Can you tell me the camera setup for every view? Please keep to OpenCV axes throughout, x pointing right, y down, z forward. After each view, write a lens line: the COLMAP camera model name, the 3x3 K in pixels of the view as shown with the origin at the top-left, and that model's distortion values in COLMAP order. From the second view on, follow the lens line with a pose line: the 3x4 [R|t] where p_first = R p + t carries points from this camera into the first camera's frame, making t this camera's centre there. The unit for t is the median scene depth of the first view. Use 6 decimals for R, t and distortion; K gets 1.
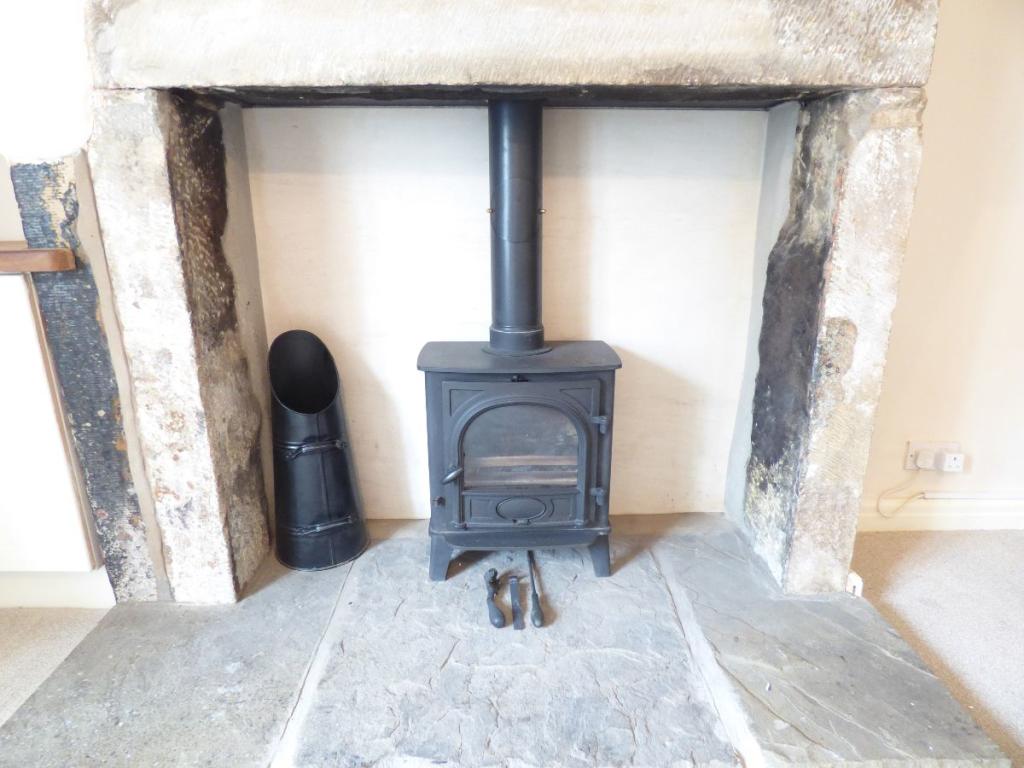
lens RADIAL K [[611.6, 0, 512.6], [0, 611.6, 380.1], [0, 0, 1]] dist [-0.006626, -0.003696]
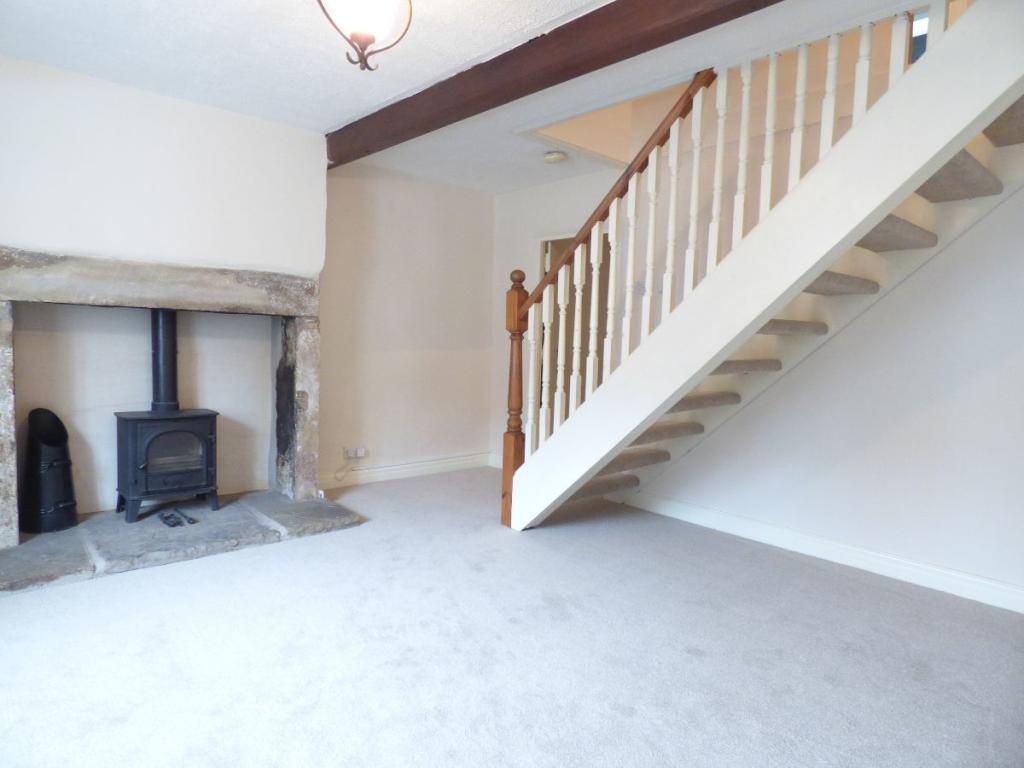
lens RADIAL K [[611.6, 0, 505.1], [0, 611.6, 384.5], [0, 0, 1]] dist [-0.006626, -0.003696]
pose [[0.760106, -0.017308, 0.649569, -0.548609], [0.142639, 0.979708, -0.140807, 0.374855], [-0.633951, 0.199682, 0.747150, -1.606917]]
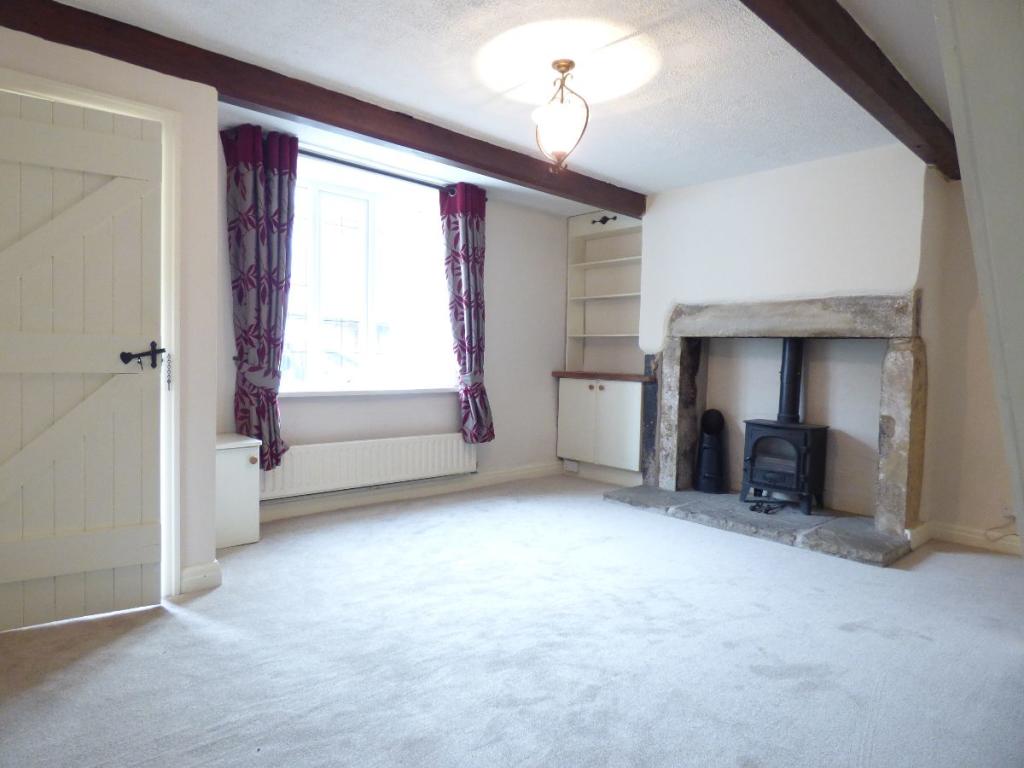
lens RADIAL K [[611.6, 0, 509.0], [0, 611.6, 382.2], [0, 0, 1]] dist [-0.006626, -0.003696]
pose [[0.662746, 0.058793, -0.746533, 1.316820], [-0.239786, 0.961084, -0.137184, 0.485280], [0.709415, 0.269927, 0.651053, -1.829157]]
